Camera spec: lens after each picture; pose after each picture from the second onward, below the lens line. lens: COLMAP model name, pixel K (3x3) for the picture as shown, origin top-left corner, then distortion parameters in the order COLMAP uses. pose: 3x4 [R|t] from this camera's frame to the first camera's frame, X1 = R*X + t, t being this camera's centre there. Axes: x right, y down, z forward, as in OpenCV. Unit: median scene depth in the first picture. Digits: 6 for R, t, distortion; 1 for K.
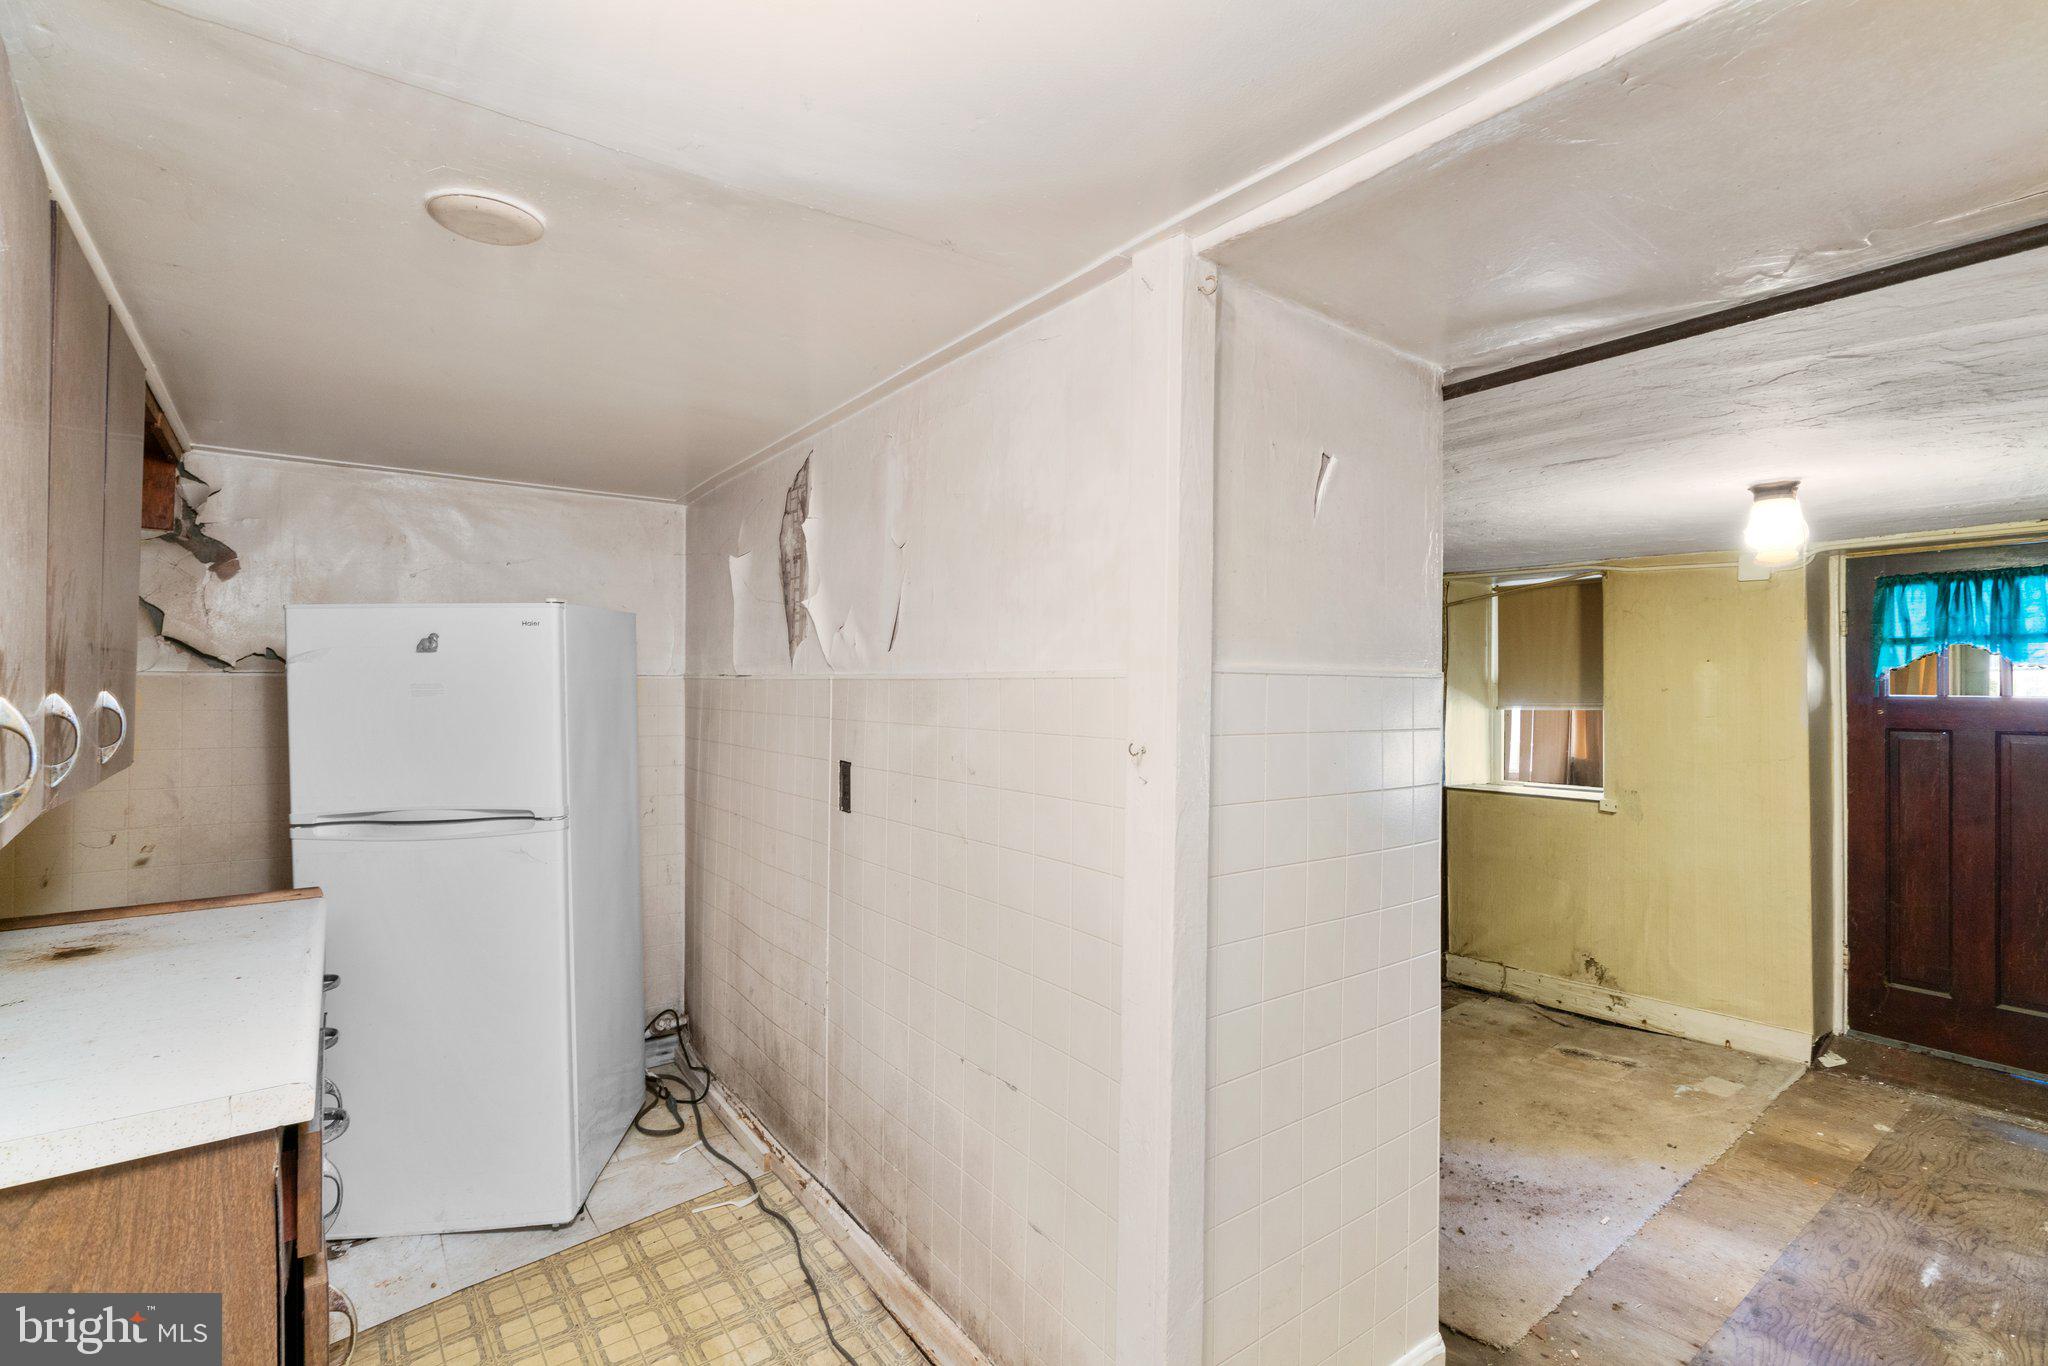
lens RADIAL K [[927.1, 0, 1021.7], [0, 927.1, 675.1], [0, 0, 1]] dist [-0.008738, 0.002038]
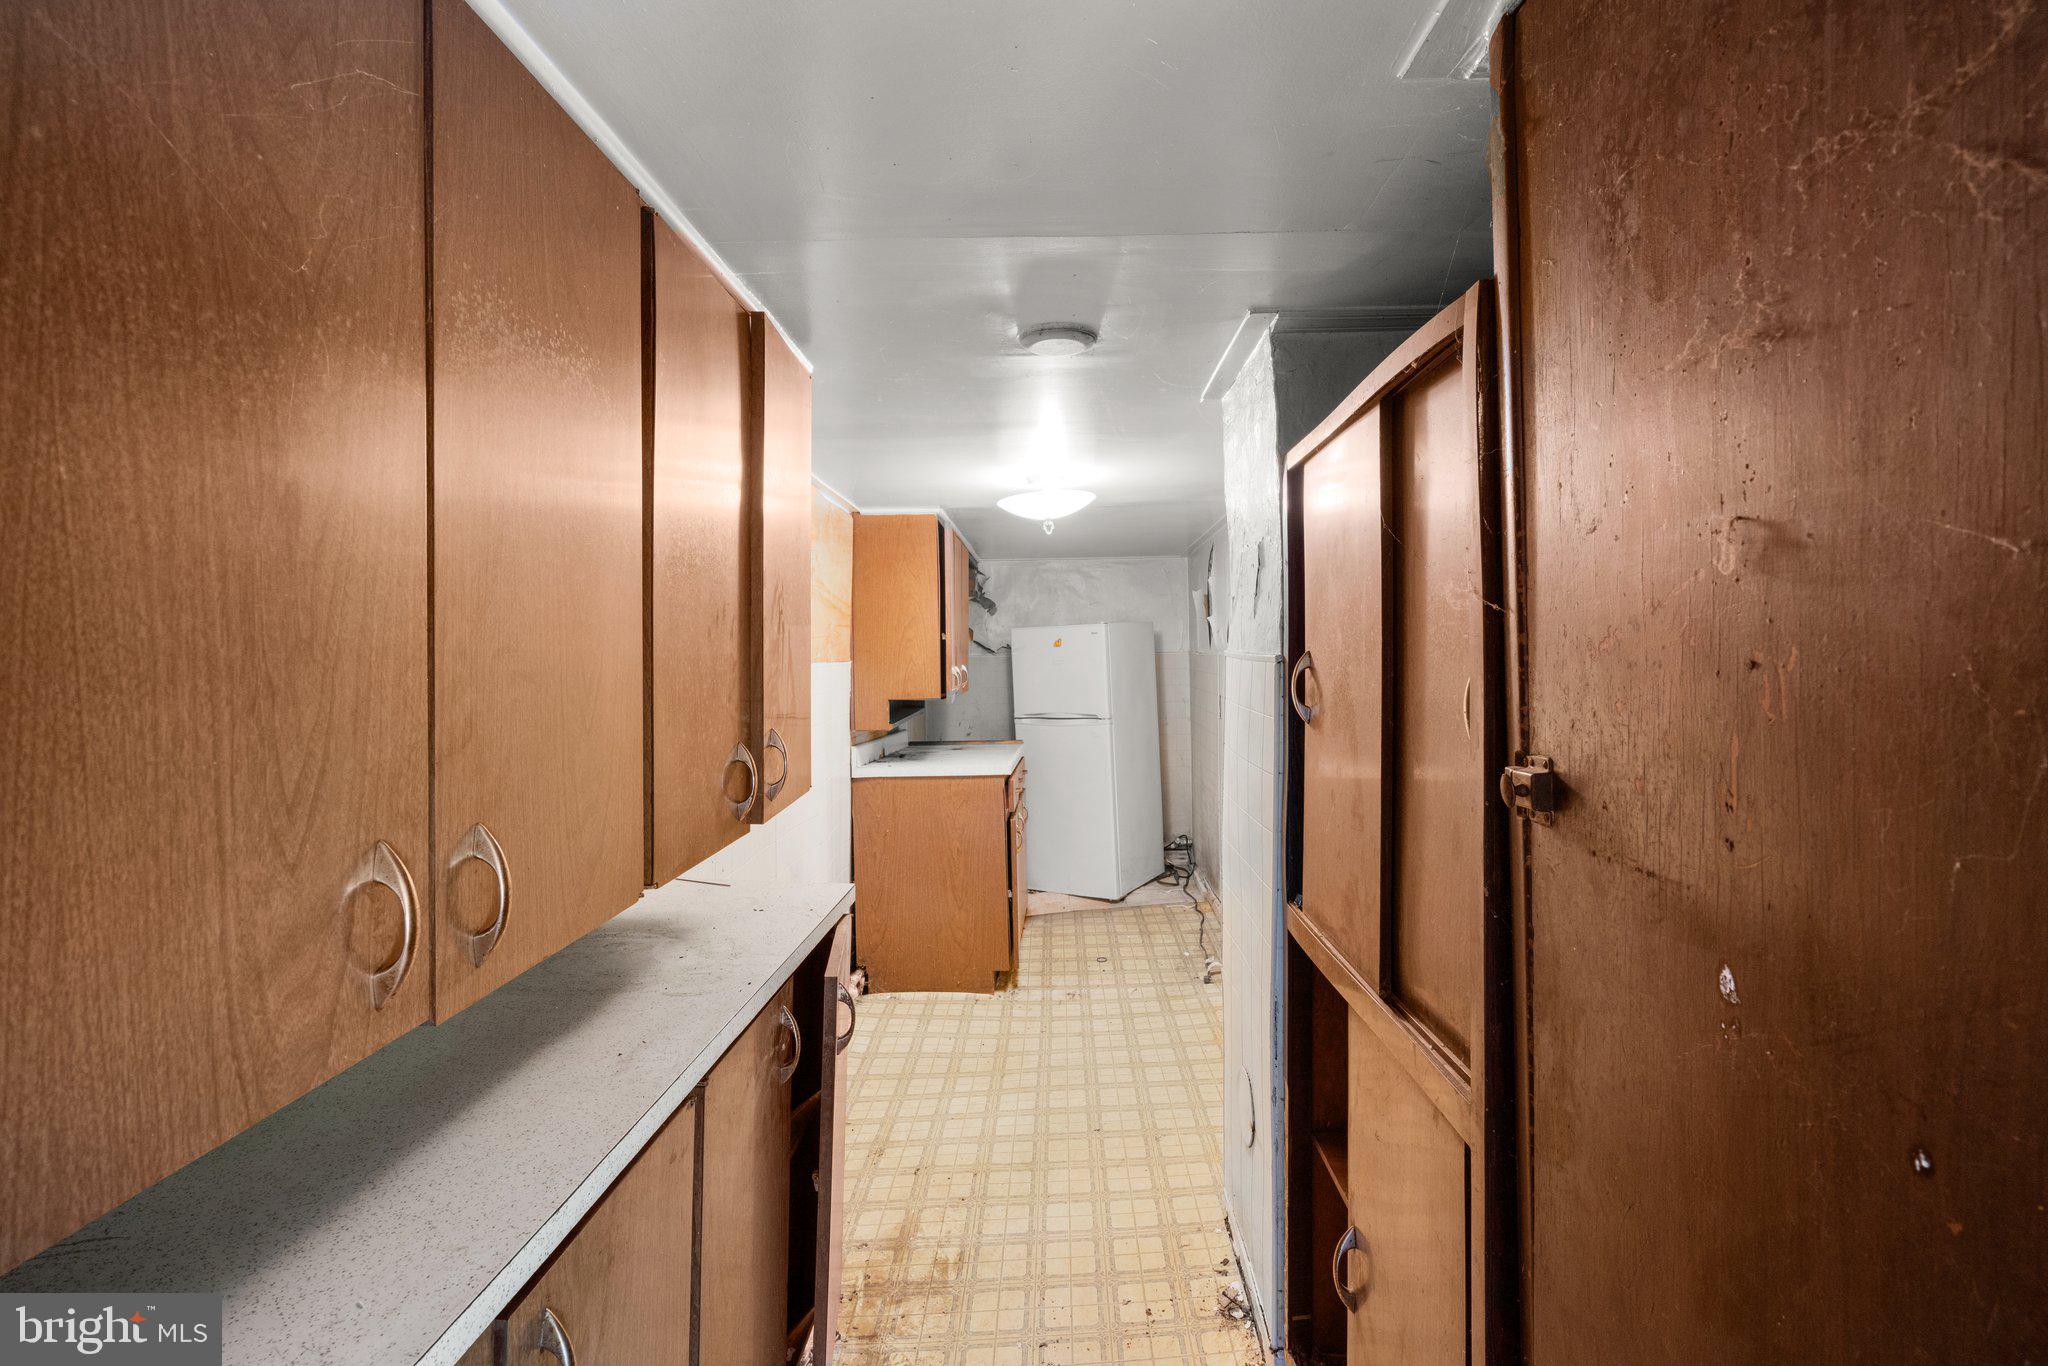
lens RADIAL K [[927.1, 0, 1023.9], [0, 927.1, 668.2], [0, 0, 1]] dist [-0.008738, 0.002038]
pose [[0.773996, -0.004216, -0.633176, 0.709530], [0.026126, 0.999339, 0.025282, -0.028529], [0.632651, -0.036111, 0.773595, -0.800091]]
